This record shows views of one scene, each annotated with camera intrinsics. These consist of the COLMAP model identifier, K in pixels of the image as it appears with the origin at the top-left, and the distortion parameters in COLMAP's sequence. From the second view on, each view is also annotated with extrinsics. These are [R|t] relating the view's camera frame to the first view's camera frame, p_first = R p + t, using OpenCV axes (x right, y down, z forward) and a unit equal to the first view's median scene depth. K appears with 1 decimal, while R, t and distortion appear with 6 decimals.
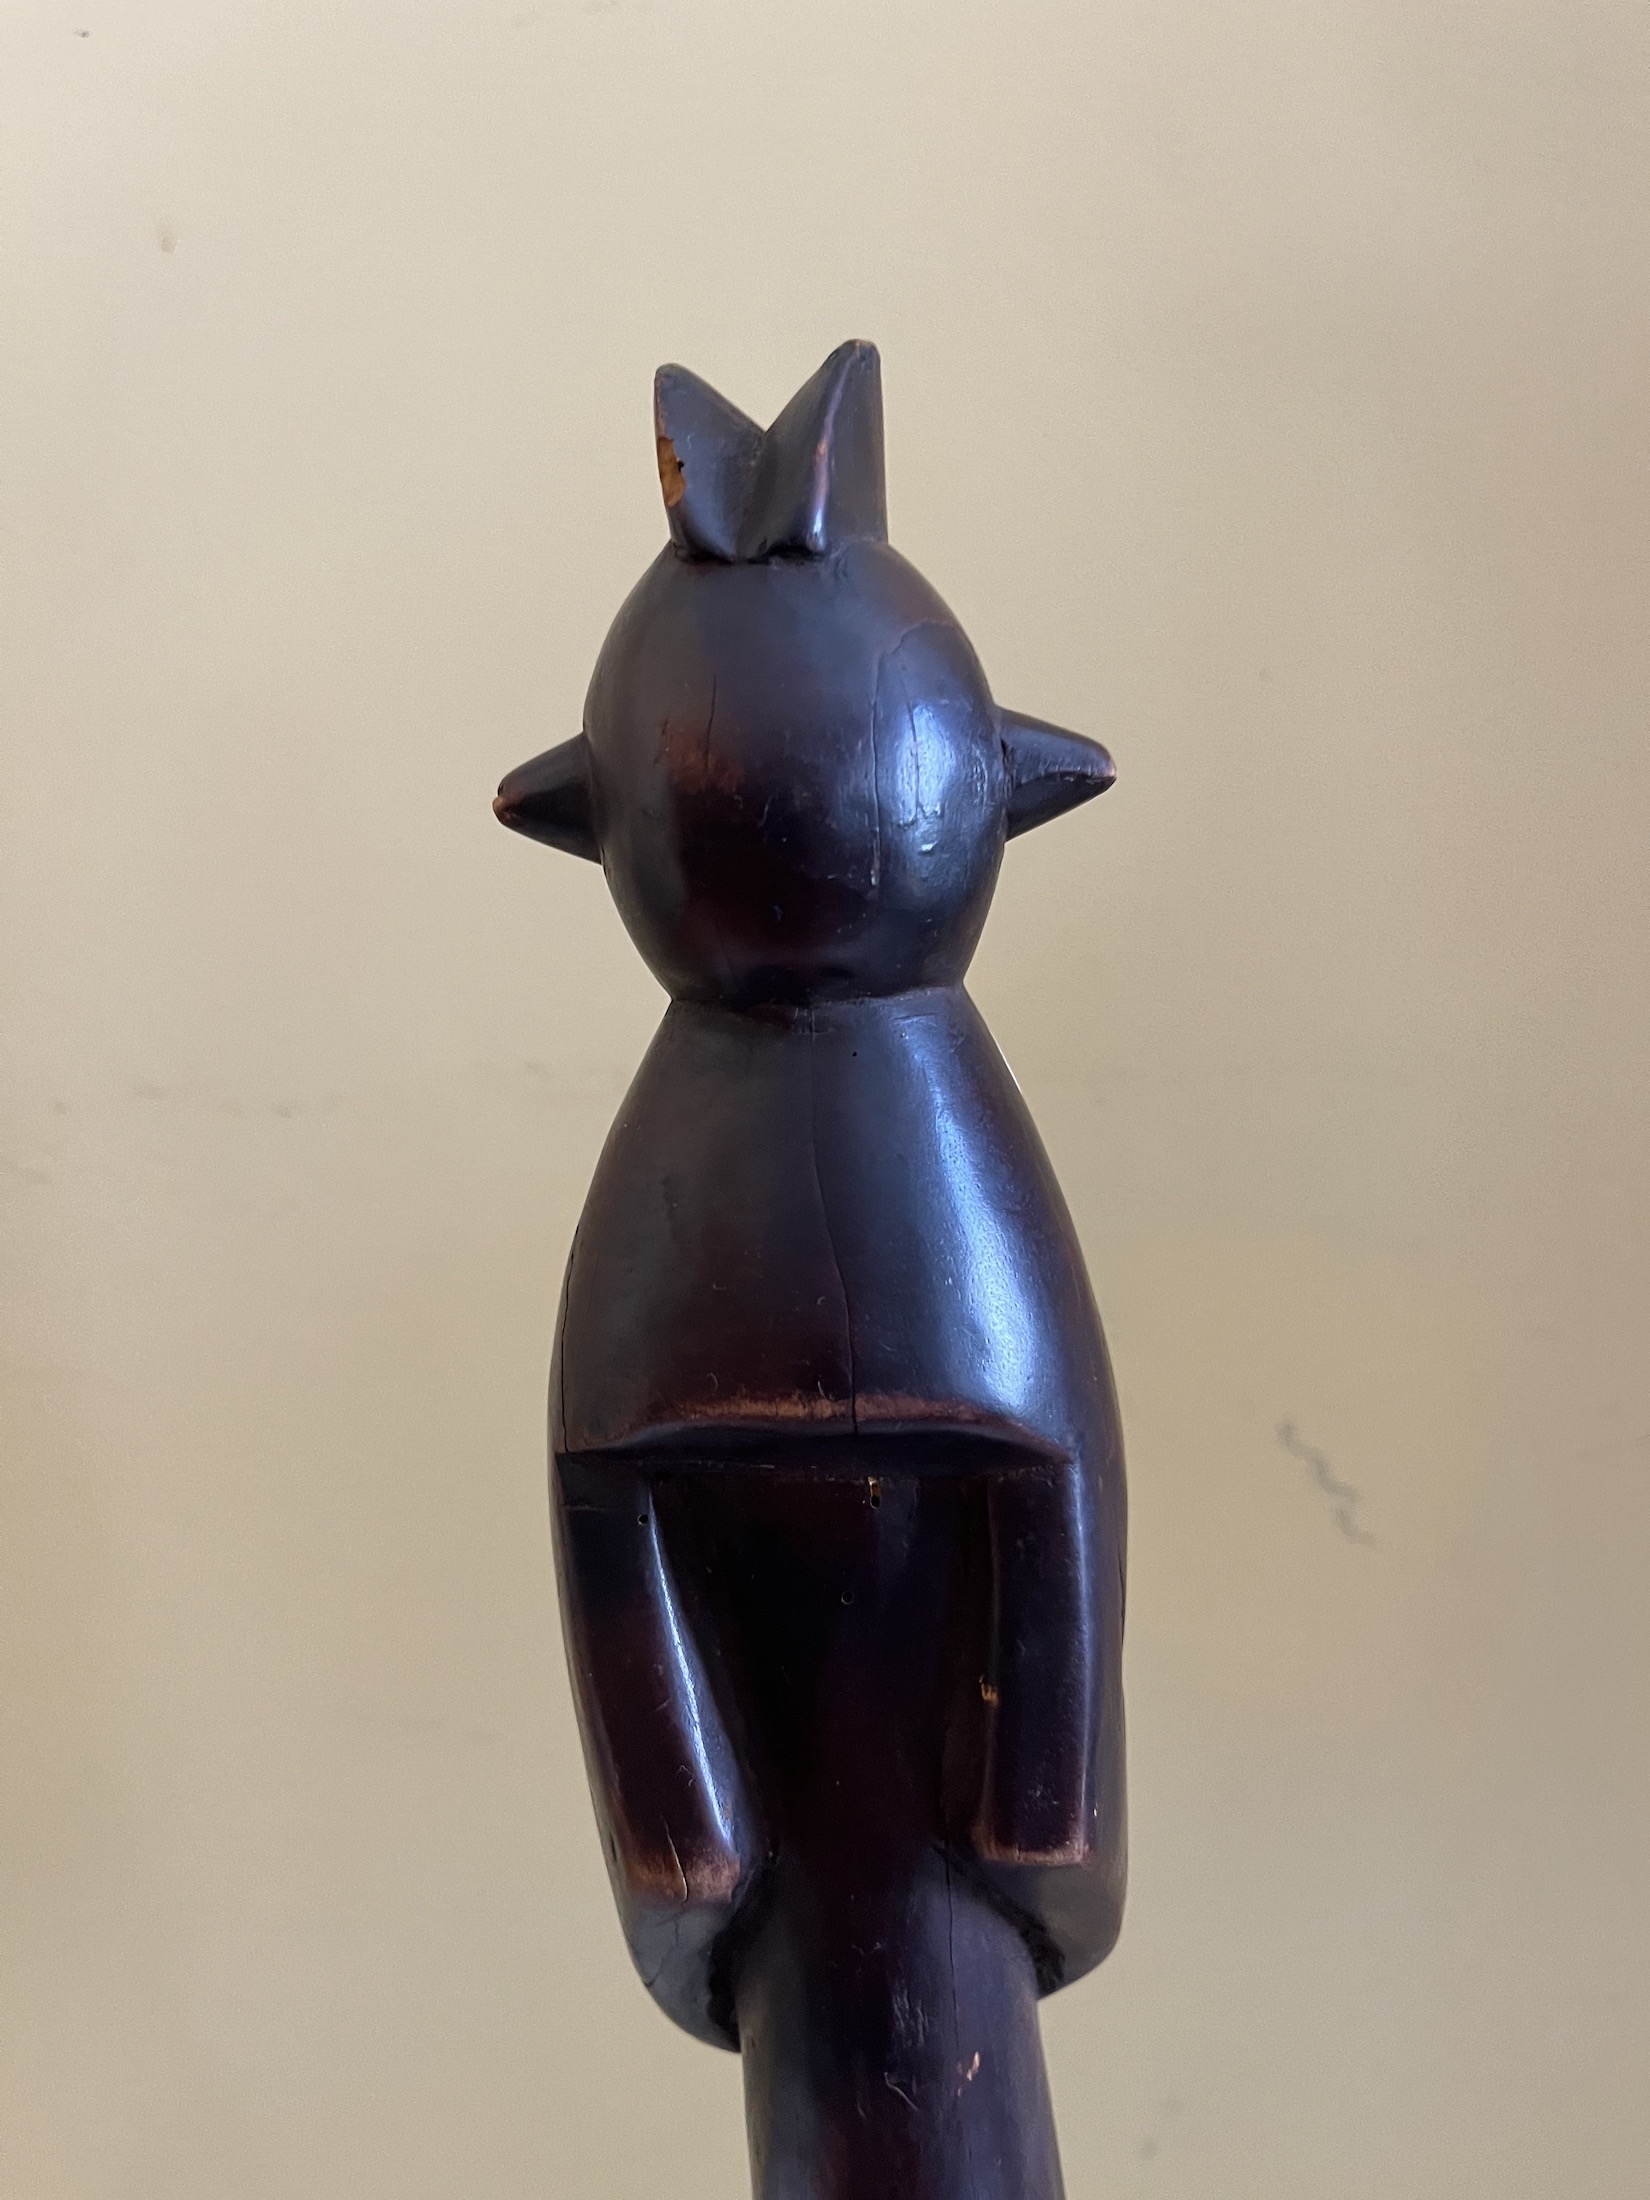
lens RADIAL K [[1737.3, 0, 826.9], [0, 1737.3, 1072.6], [0, 0, 1]] dist [-0.007909, -0.005071]
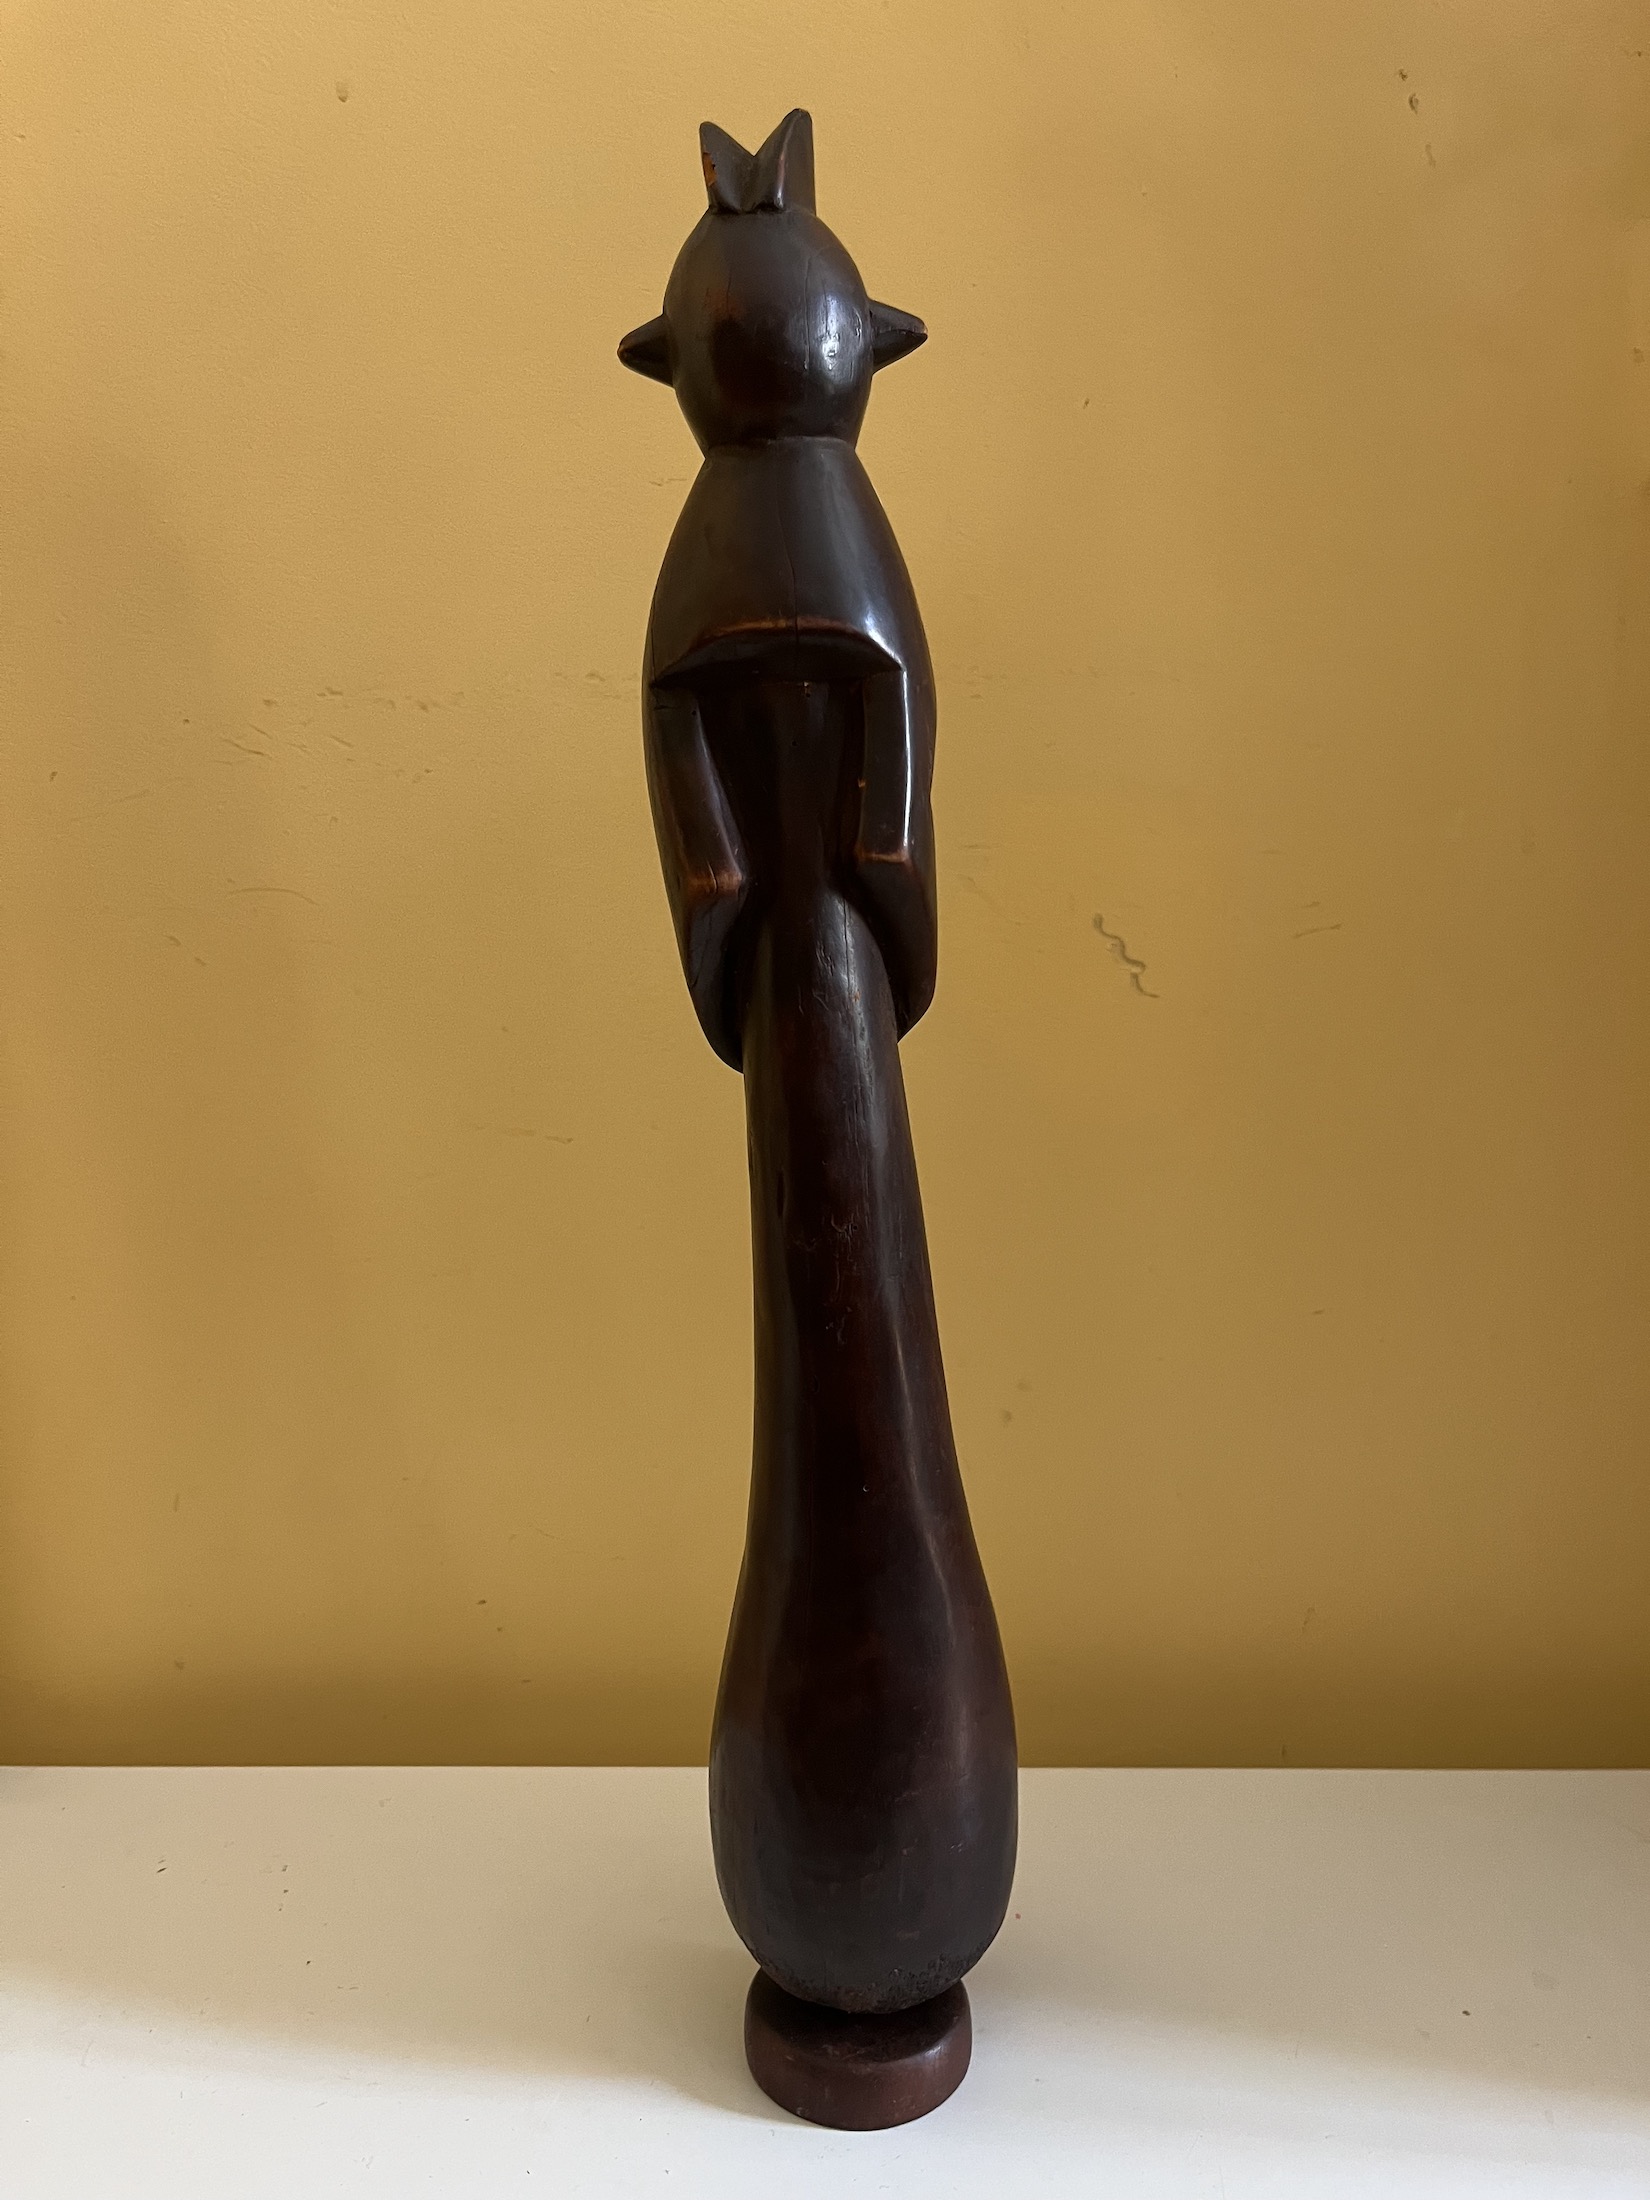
lens RADIAL K [[1686.8, 0, 806.8], [0, 1686.8, 1105.2], [0, 0, 1]] dist [-0.002516, 0.000088]
pose [[0.999993, 0.002293, 0.003002, 0.022618], [-0.002499, 0.997526, 0.070255, 0.605697], [-0.002834, -0.070262, 0.997525, -1.052024]]
